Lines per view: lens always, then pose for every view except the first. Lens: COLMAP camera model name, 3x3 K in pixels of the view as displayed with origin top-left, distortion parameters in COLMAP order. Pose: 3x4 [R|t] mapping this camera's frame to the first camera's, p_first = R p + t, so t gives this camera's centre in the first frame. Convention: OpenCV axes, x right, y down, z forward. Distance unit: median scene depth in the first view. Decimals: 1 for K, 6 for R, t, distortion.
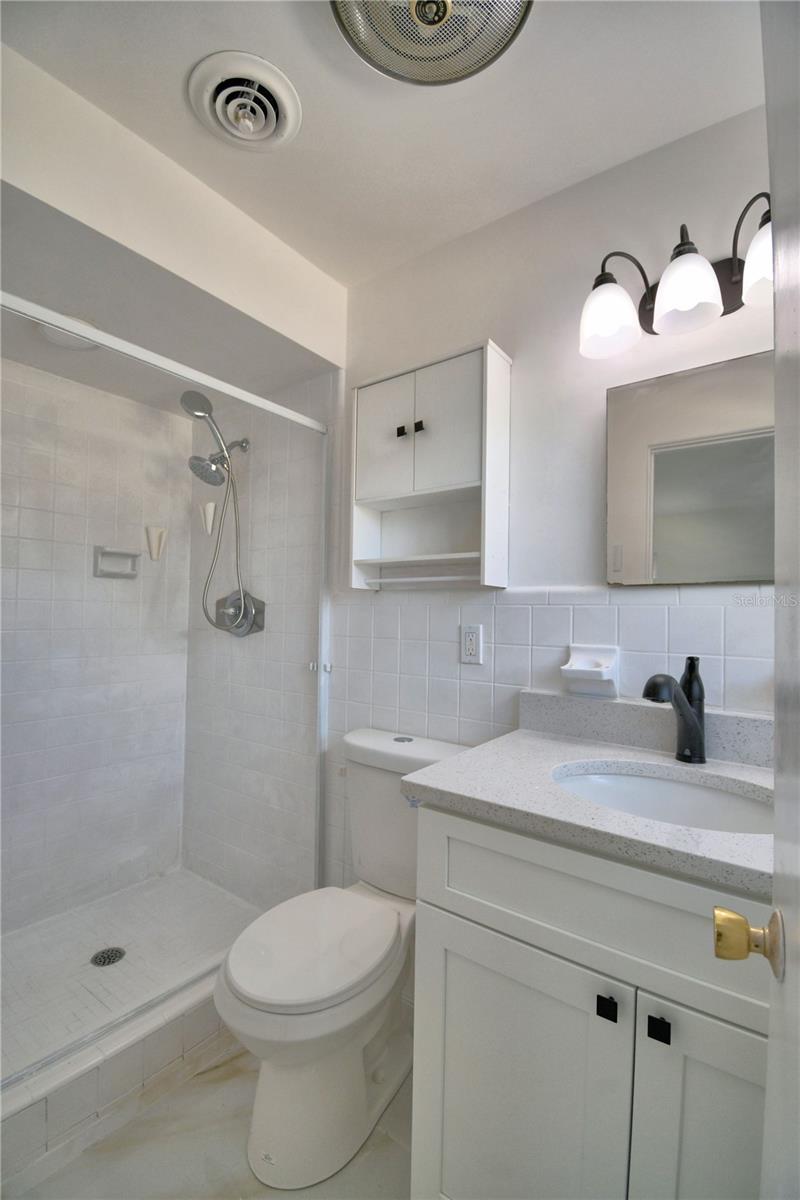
lens RADIAL K [[524.6, 0, 399.8], [0, 524.6, 604.7], [0, 0, 1]] dist [0.026480, -0.030712]
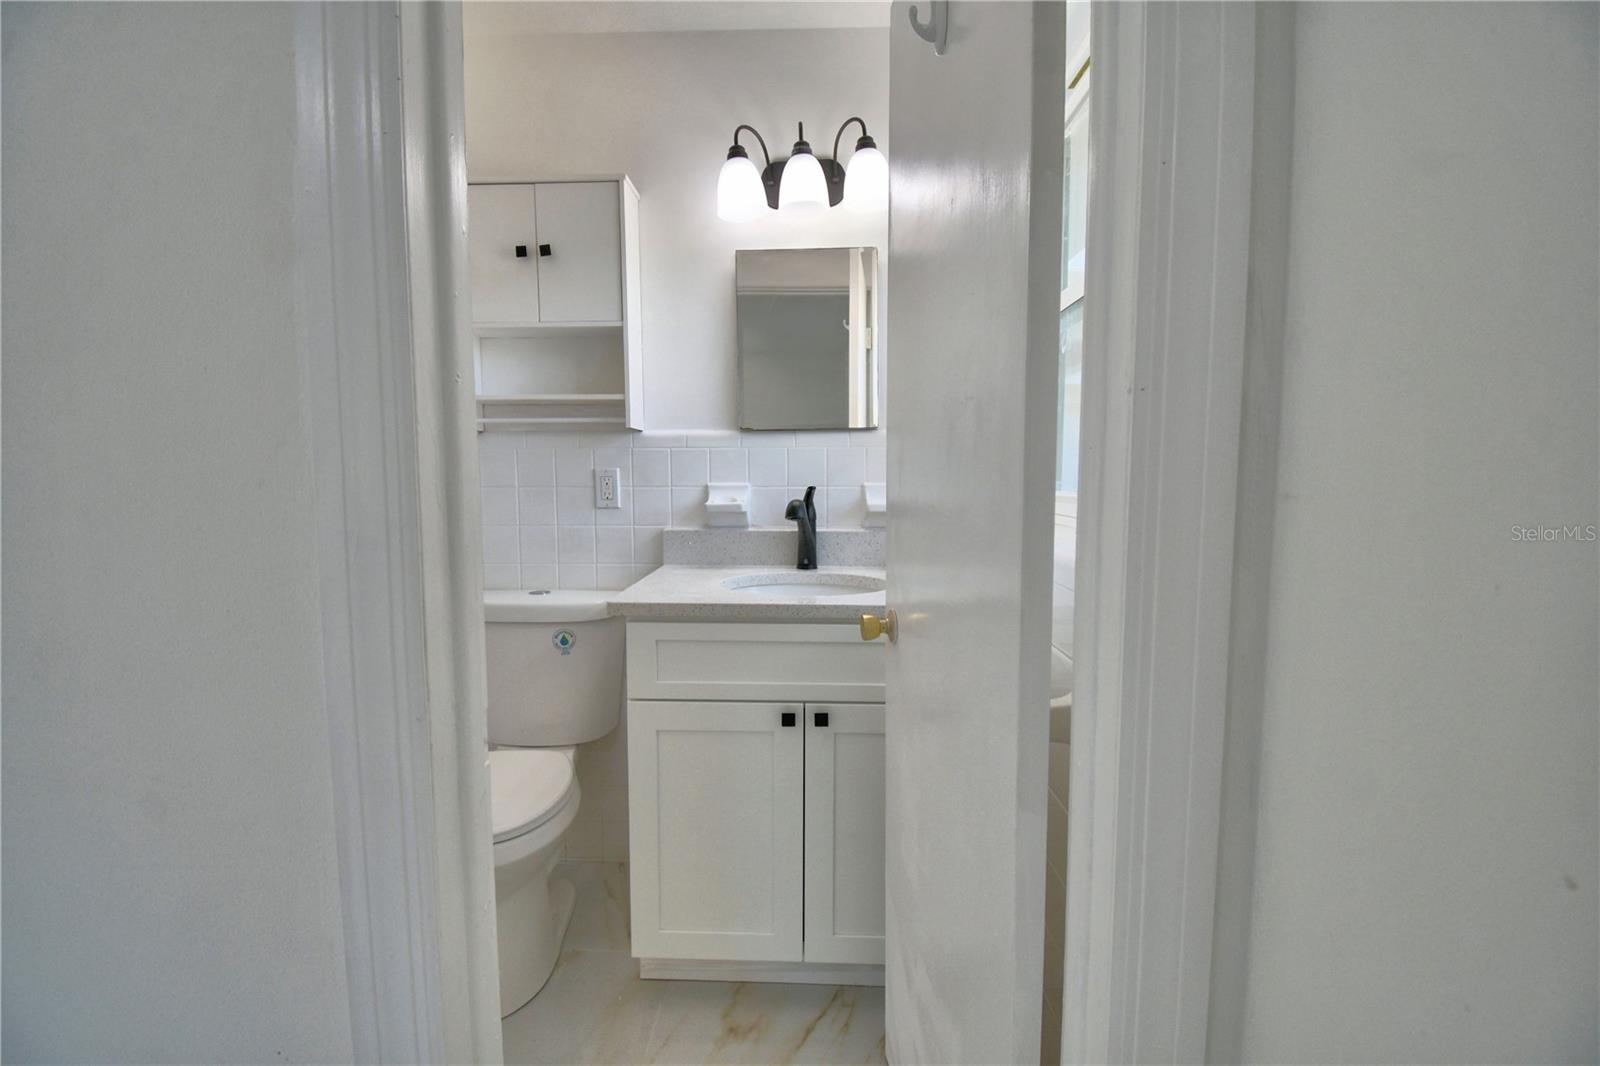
lens RADIAL K [[699.5, 0, 793.2], [0, 699.5, 530.0], [0, 0, 1]] dist [0.026480, -0.030712]
pose [[0.822542, -0.066745, 0.564774, -0.364534], [0.006328, 0.994102, 0.108265, 0.014505], [-0.568669, -0.085479, 0.818113, -0.309657]]
